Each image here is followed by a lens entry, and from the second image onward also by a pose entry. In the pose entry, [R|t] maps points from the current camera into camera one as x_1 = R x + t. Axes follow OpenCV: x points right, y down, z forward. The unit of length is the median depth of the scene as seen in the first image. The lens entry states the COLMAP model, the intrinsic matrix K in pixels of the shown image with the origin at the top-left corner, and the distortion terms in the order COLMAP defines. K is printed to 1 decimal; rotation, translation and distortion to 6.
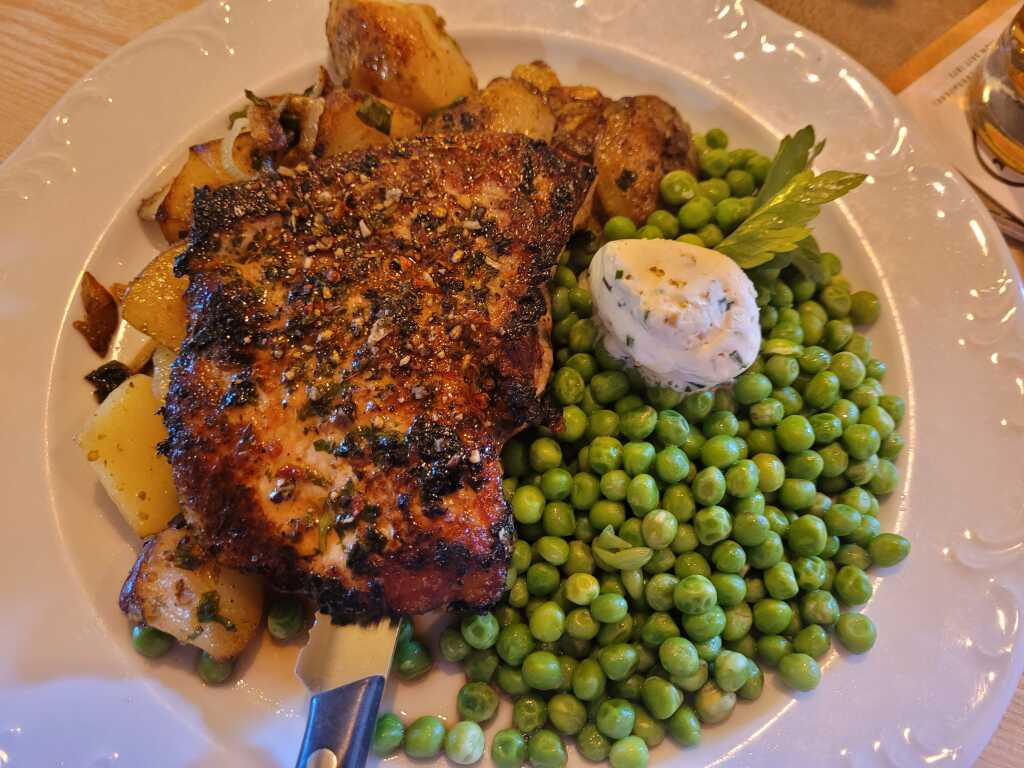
lens RADIAL K [[763.3, 0, 512.0], [0, 763.3, 384.0], [0, 0, 1]] dist [0.032483, -0.006935]
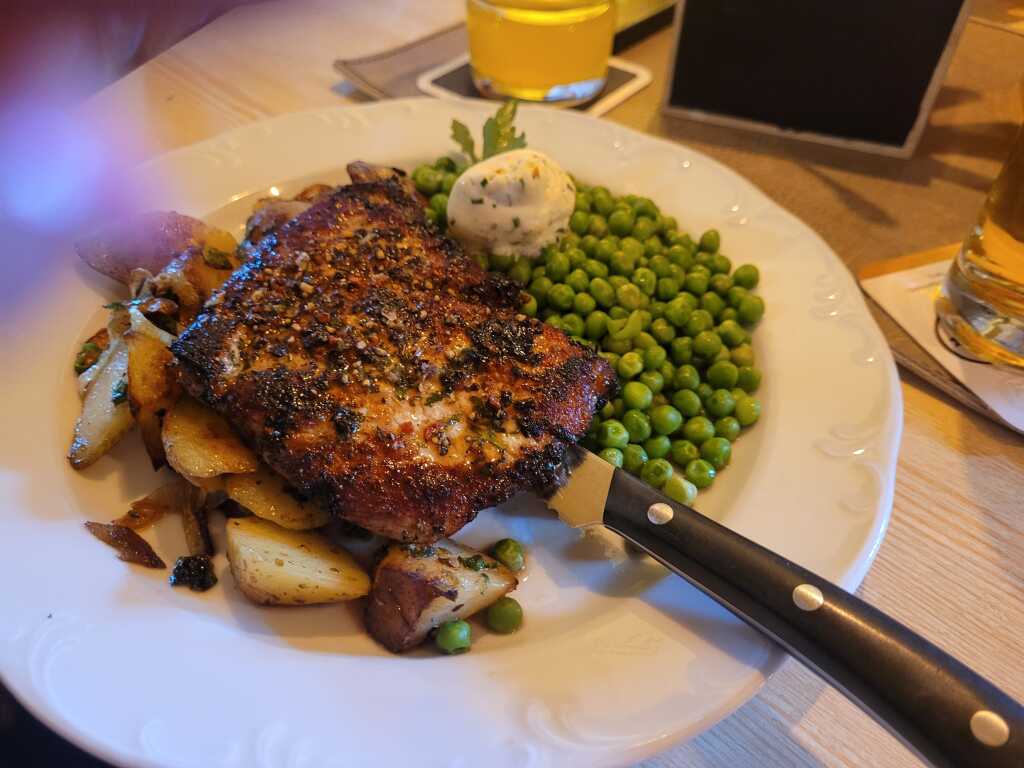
lens RADIAL K [[763.3, 0, 512.0], [0, 763.3, 384.0], [0, 0, 1]] dist [0.032483, -0.006935]
pose [[0.602051, -0.622682, 0.499801, -0.735164], [0.744751, 0.663627, -0.070327, 0.235407], [-0.287890, 0.414567, 0.863280, -0.070982]]
